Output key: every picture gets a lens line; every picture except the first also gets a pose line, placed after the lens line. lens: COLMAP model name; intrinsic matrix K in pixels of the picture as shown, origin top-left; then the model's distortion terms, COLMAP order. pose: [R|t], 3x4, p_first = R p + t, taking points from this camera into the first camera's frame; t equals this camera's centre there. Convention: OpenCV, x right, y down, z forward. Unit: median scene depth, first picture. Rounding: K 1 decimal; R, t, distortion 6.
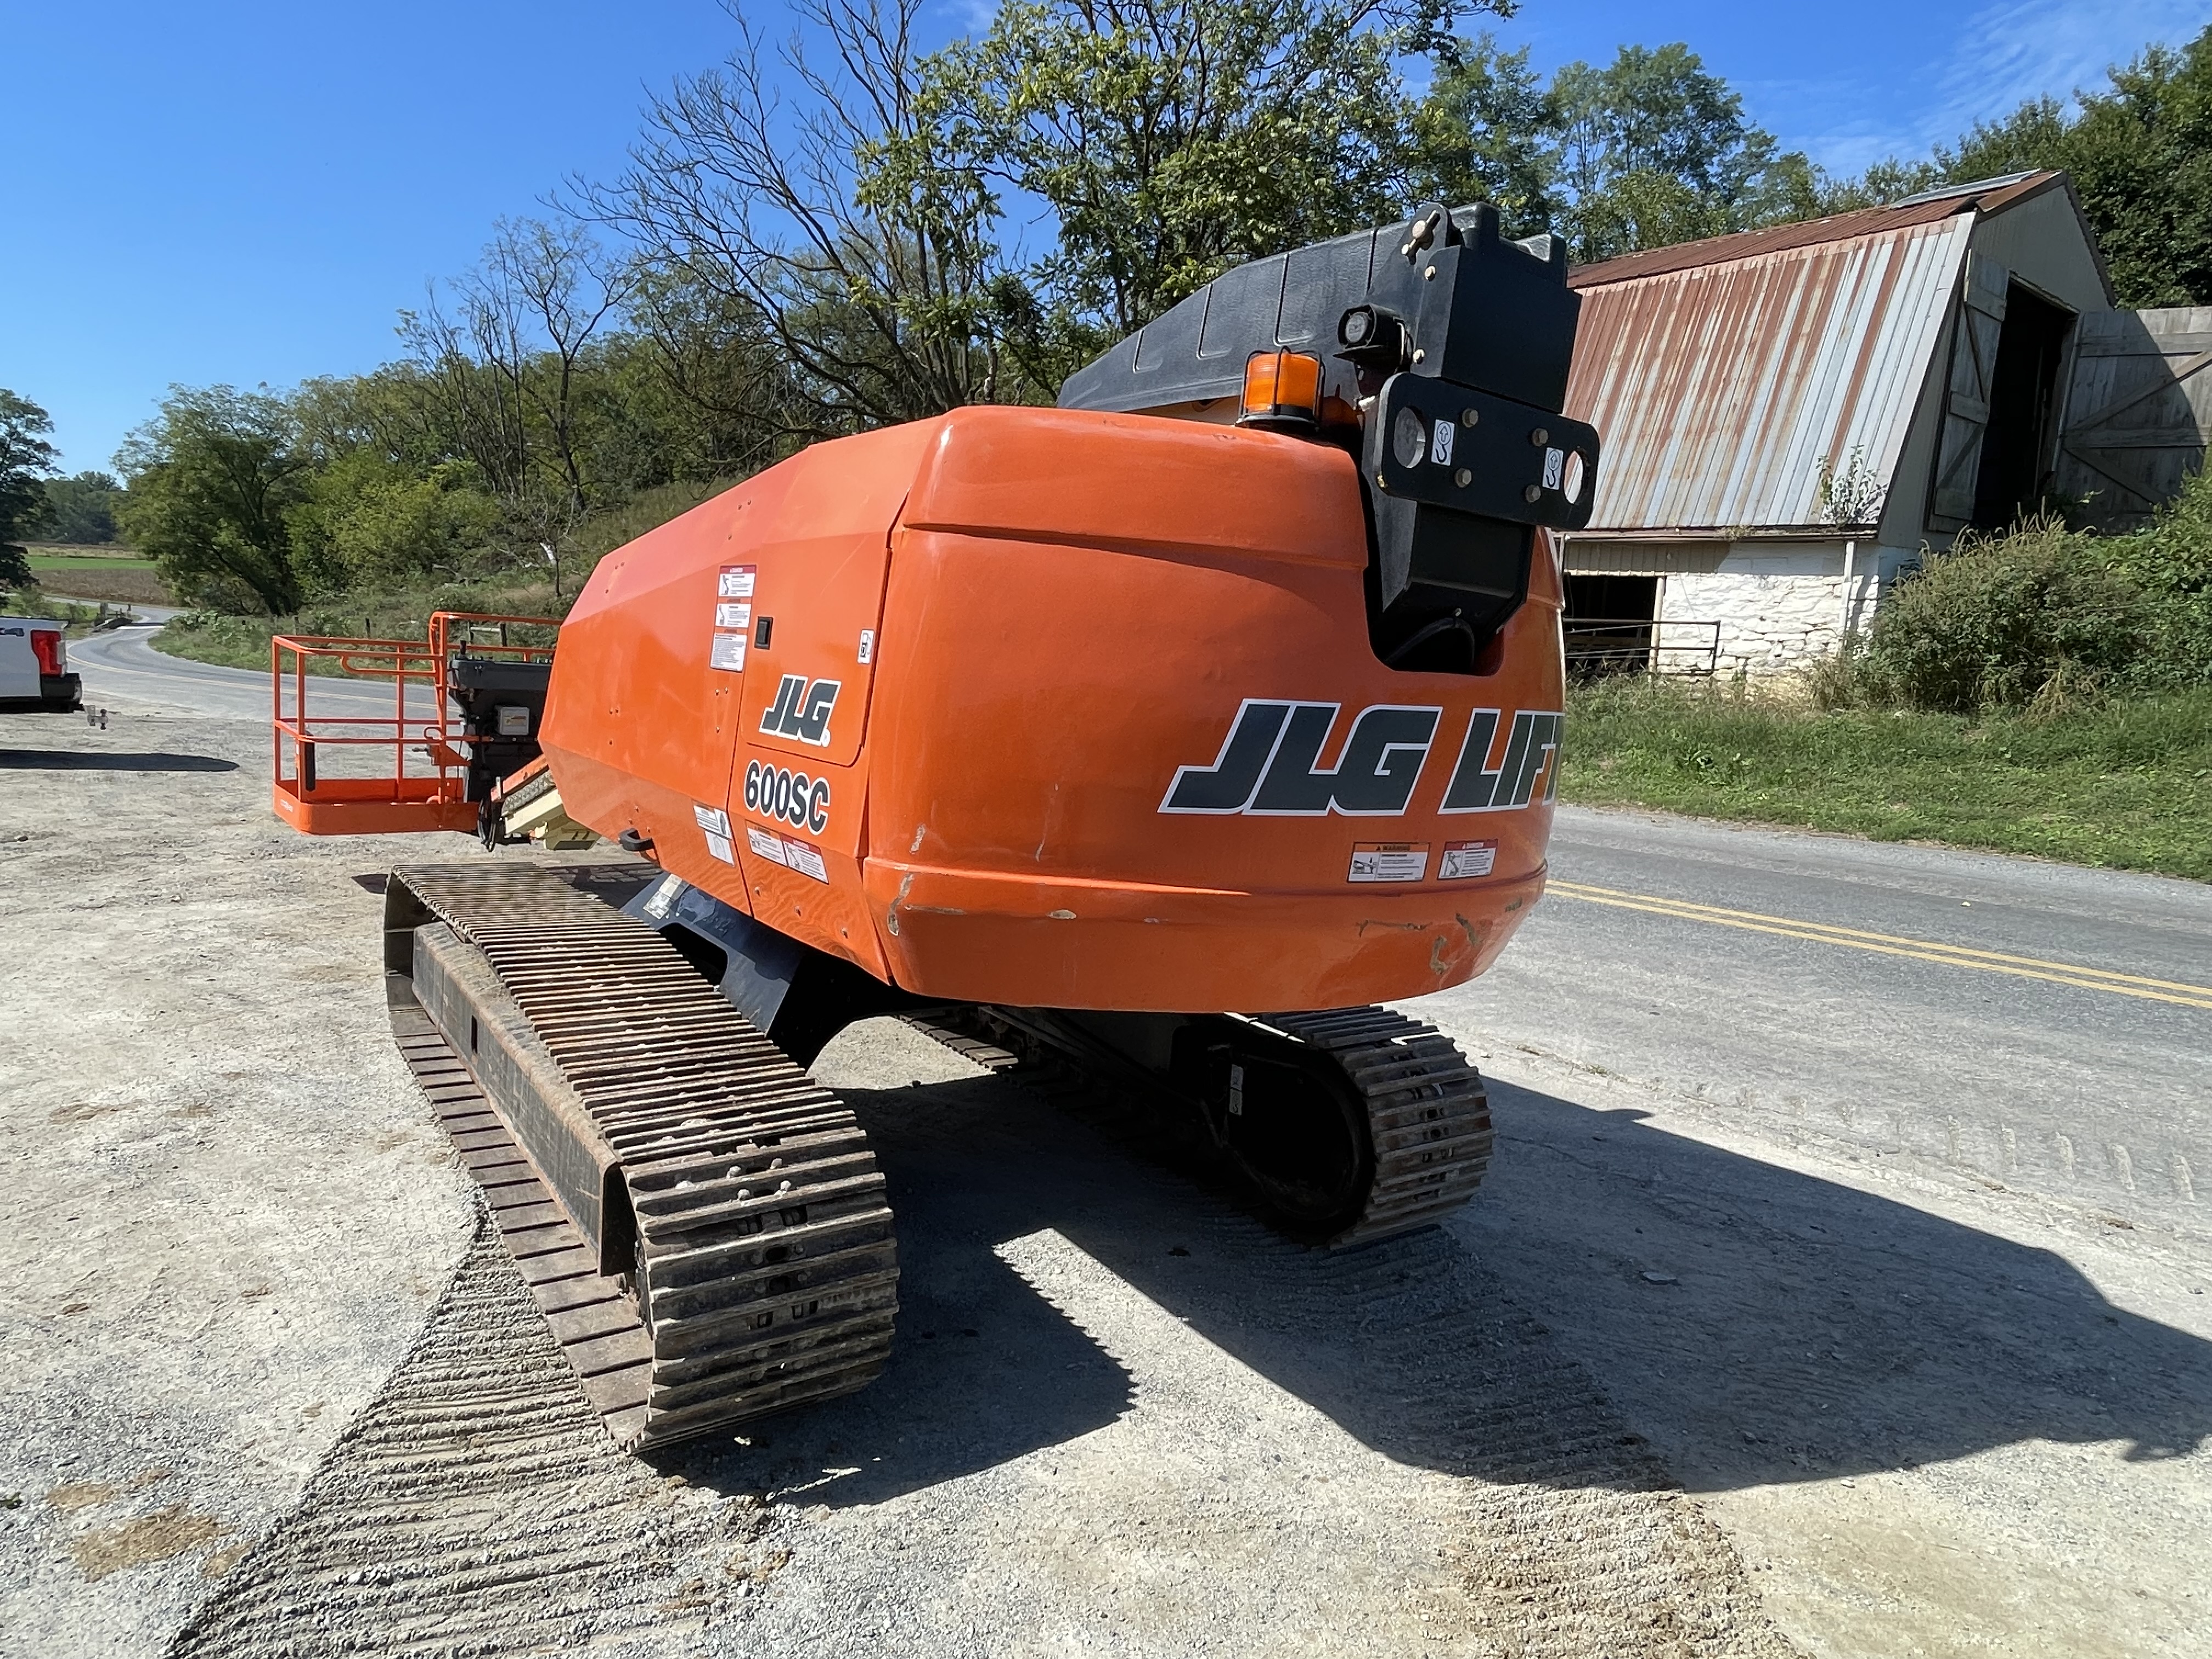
lens RADIAL K [[1289.8, 0, 1093.3], [0, 1289.8, 836.6], [0, 0, 1]] dist [-0.002898, -0.001031]
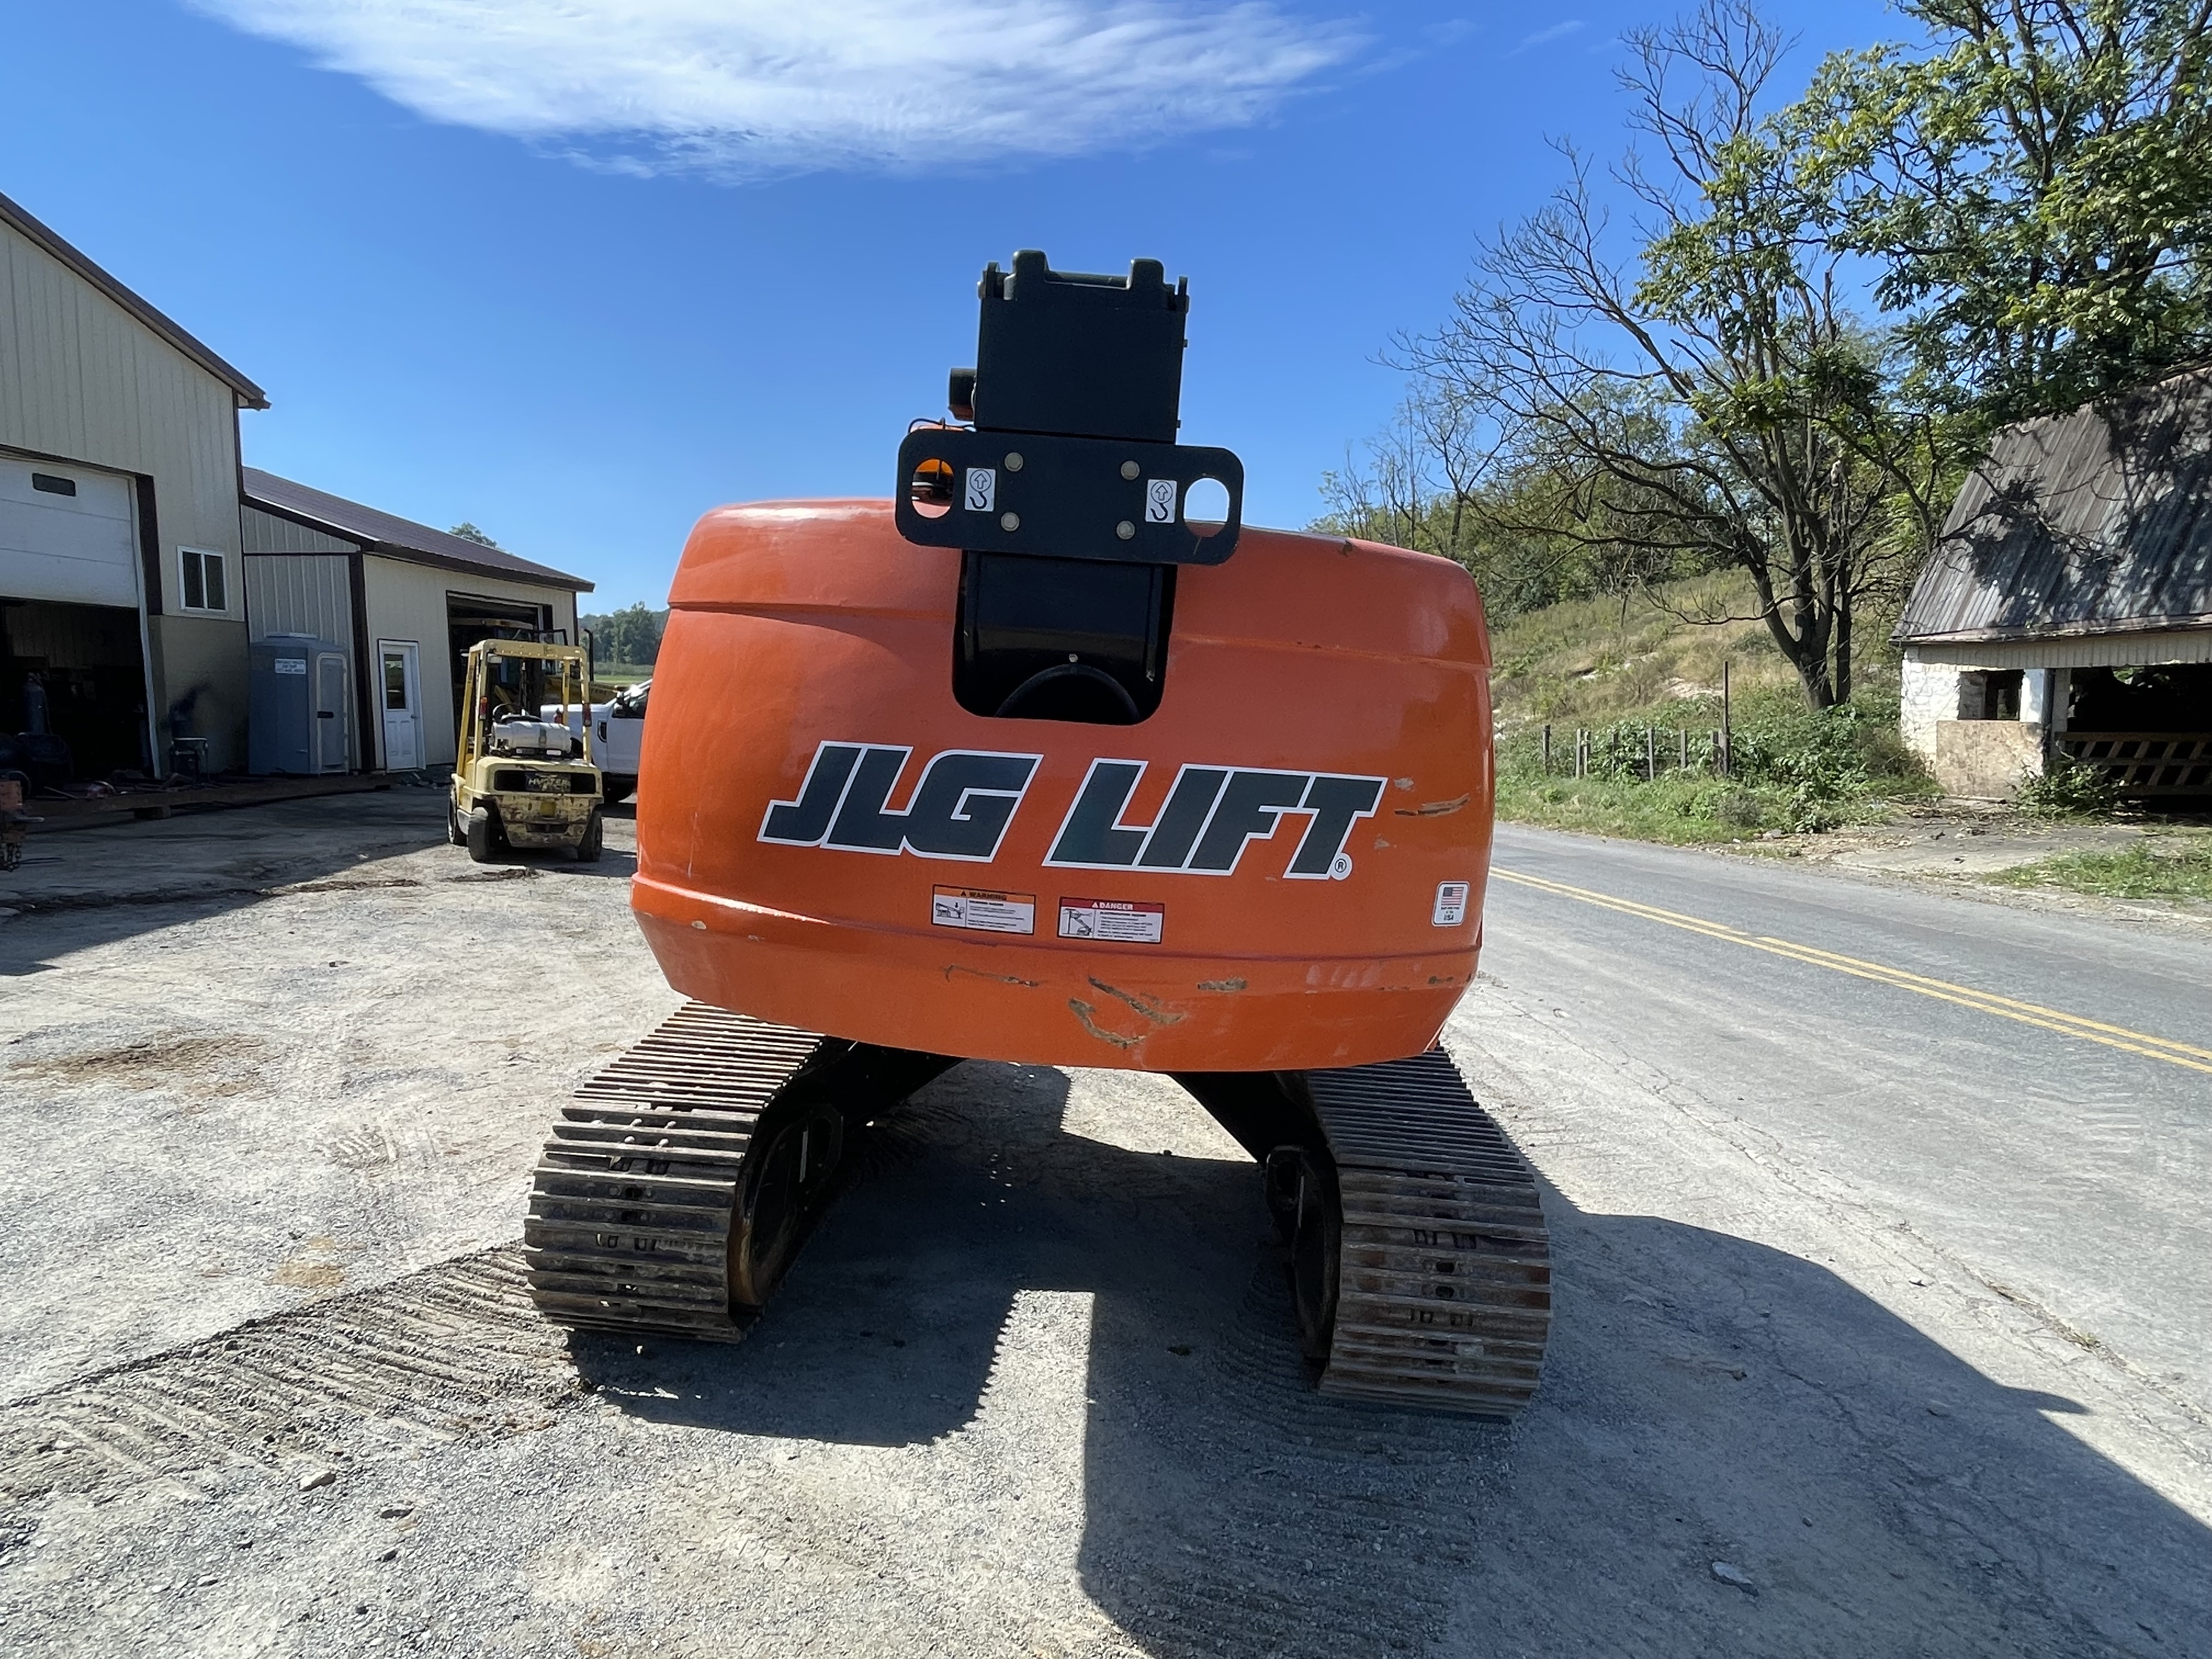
lens RADIAL K [[1294.9, 0, 1106.0], [0, 1294.9, 829.5], [0, 0, 1]] dist [-0.003424, -0.001326]
pose [[0.790853, 0.038181, -0.610814, 0.827629], [-0.097089, 0.993240, -0.063621, 0.011605], [0.604256, 0.109618, 0.789214, 0.244040]]
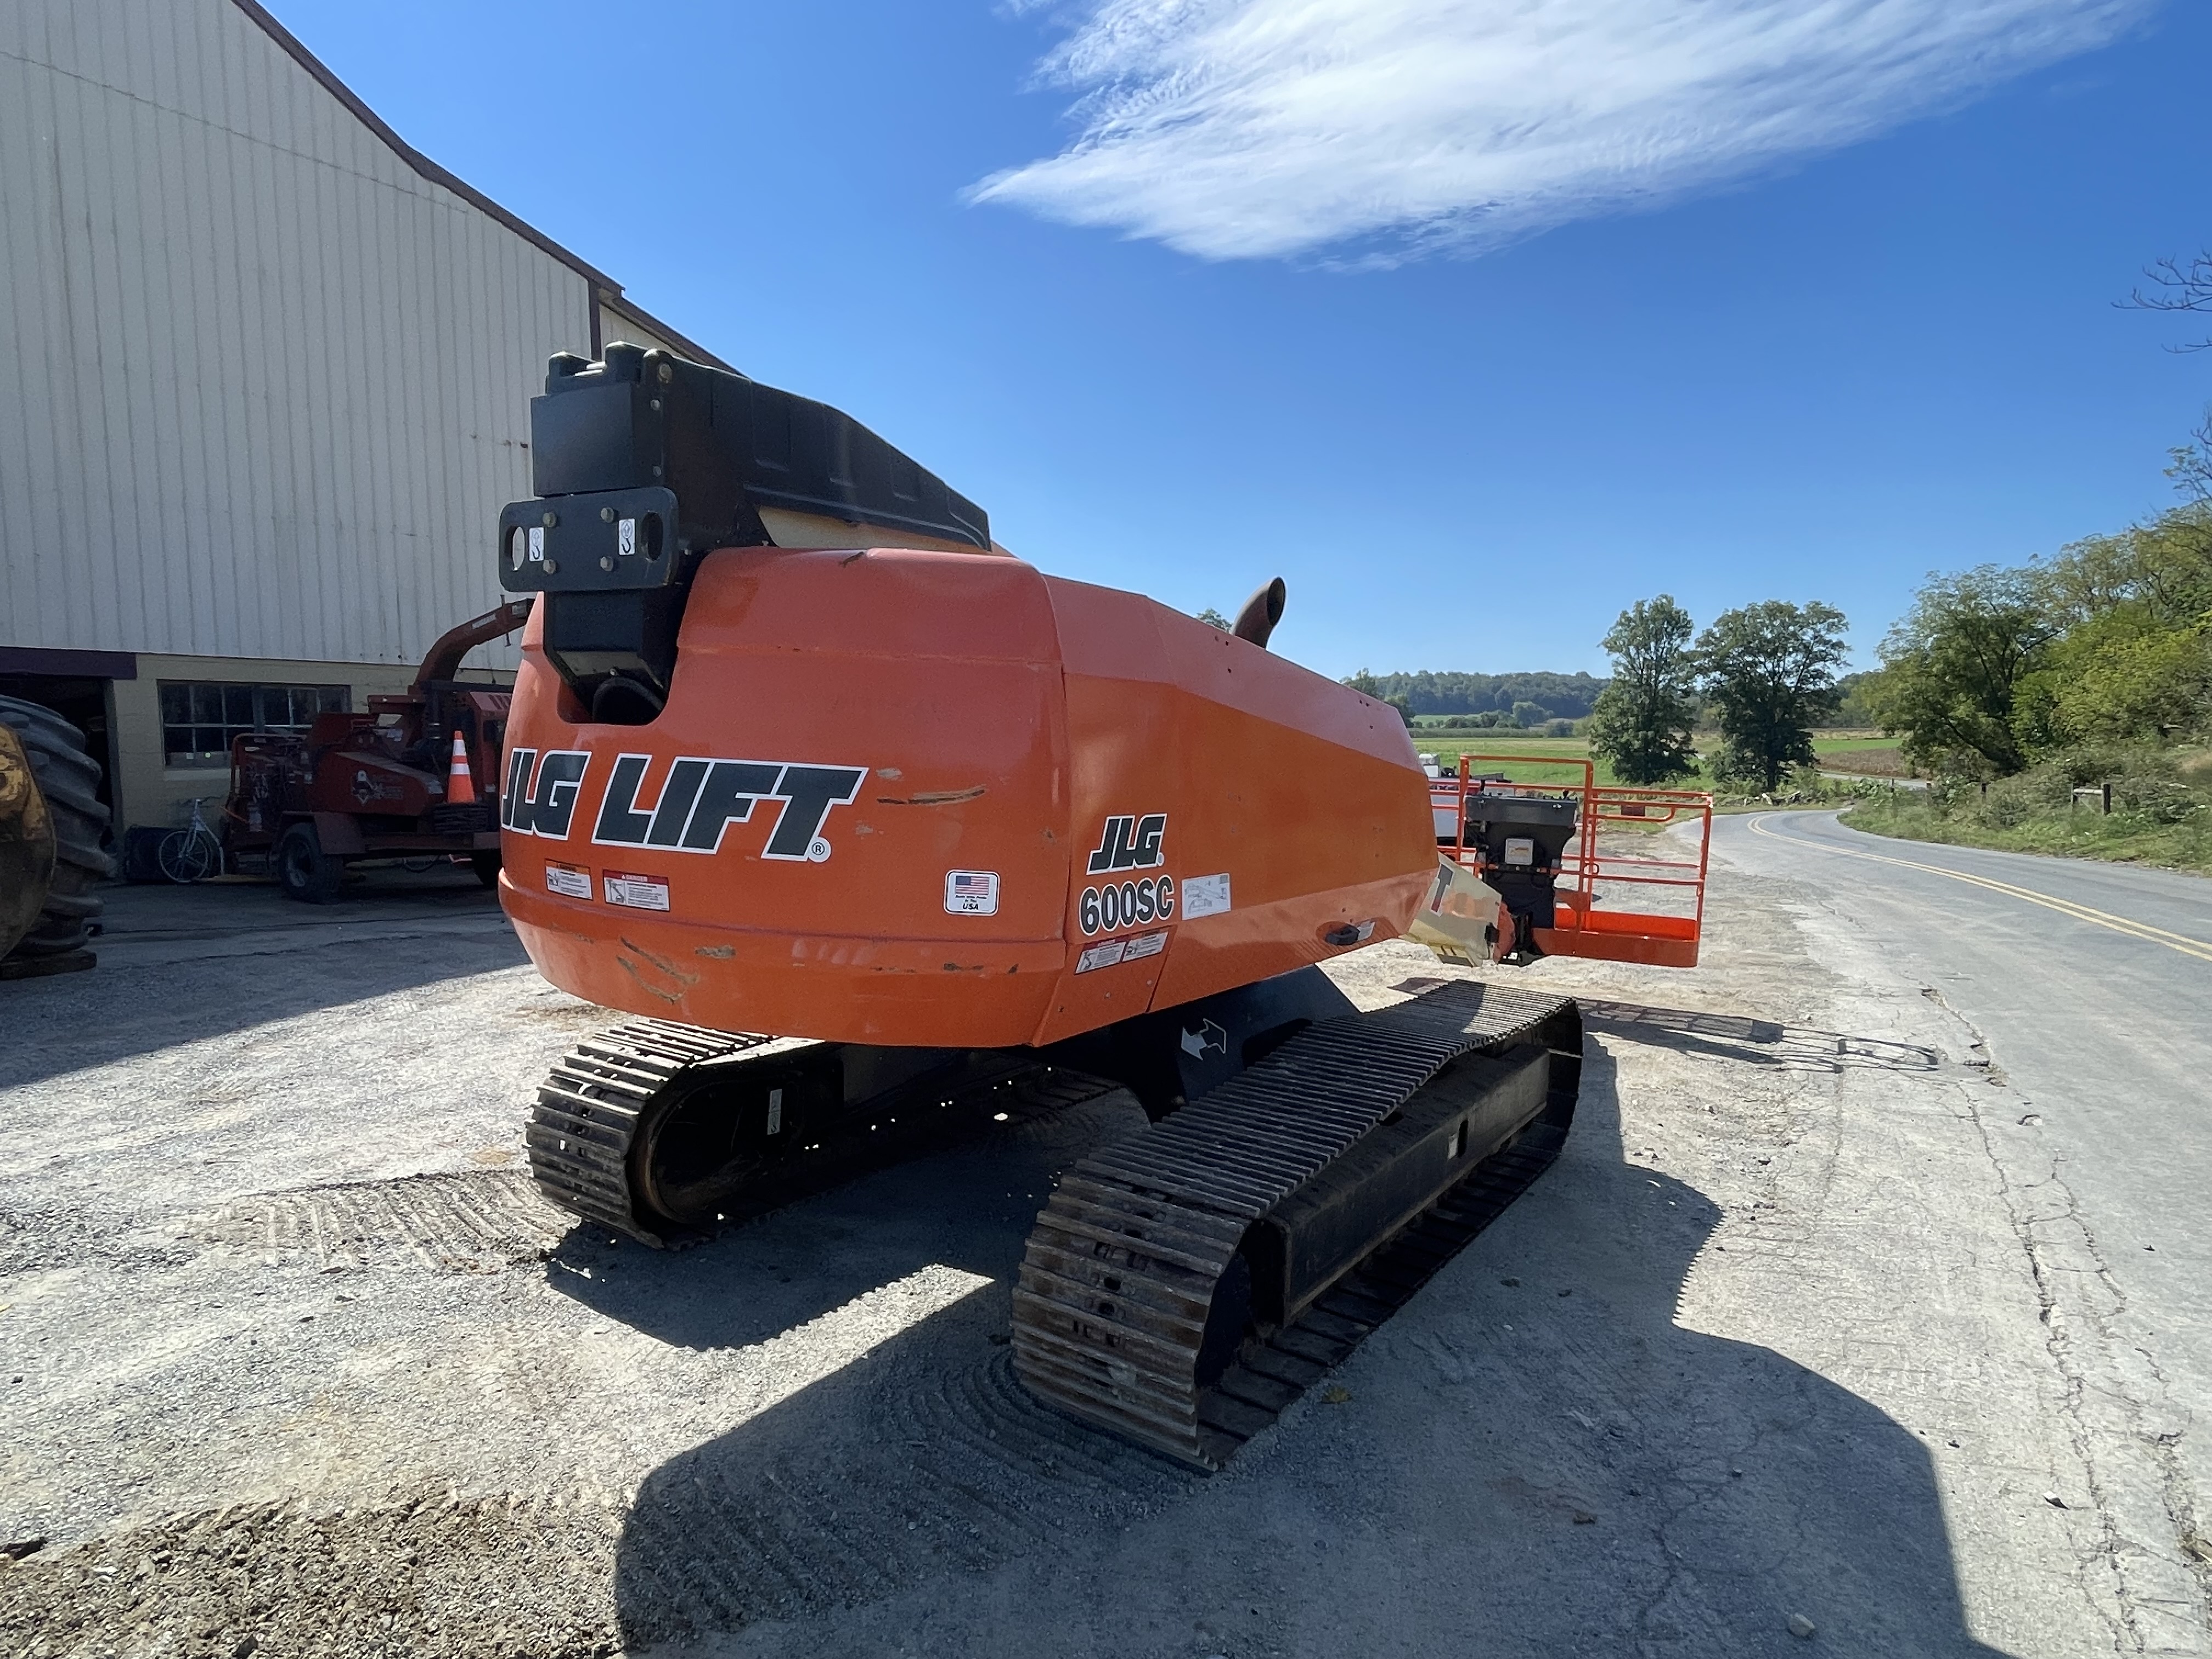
lens RADIAL K [[1294.9, 0, 1106.0], [0, 1294.9, 829.5], [0, 0, 1]] dist [-0.003424, -0.001326]
pose [[0.357500, 0.010803, -0.933851, 1.418085], [-0.140973, 0.989100, -0.042526, -0.042360], [0.923212, 0.146851, 0.355126, 0.937227]]
